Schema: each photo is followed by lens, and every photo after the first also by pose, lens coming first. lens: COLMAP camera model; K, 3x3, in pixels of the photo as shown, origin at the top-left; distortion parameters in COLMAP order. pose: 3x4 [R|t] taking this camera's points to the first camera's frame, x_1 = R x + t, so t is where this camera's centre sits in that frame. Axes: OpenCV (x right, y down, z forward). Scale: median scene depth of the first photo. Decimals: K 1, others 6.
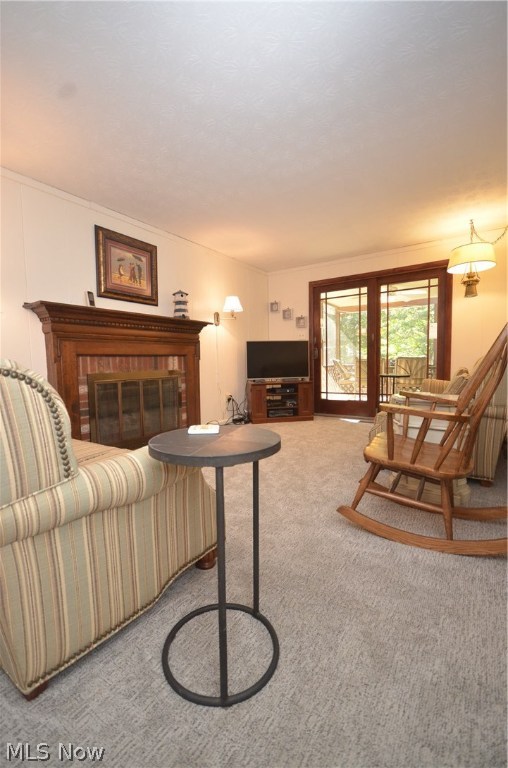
lens RADIAL K [[341.1, 0, 254.0], [0, 341.1, 384.0], [0, 0, 1]] dist [0.021598, -0.017062]
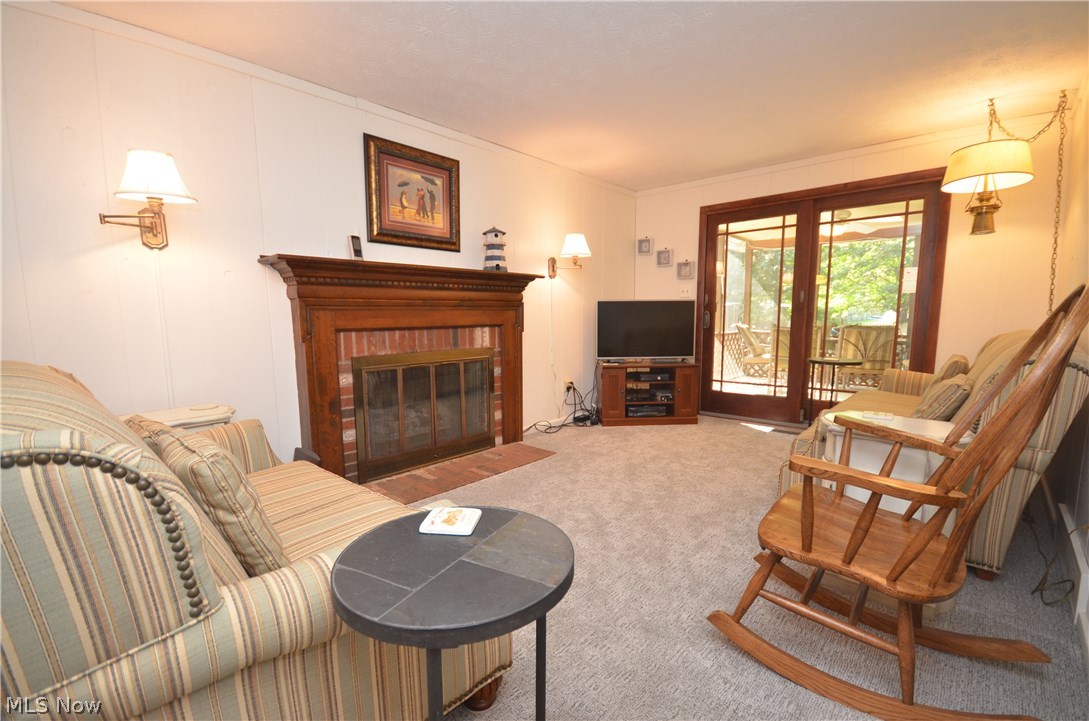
lens RADIAL K [[483.7, 0, 555.2], [0, 483.7, 373.5], [0, 0, 1]] dist [0.021598, -0.017062]
pose [[0.989629, 0.034796, -0.139367, 0.042749], [-0.026287, 0.997703, 0.062433, -0.055095], [0.141219, -0.058122, 0.988271, 0.076250]]
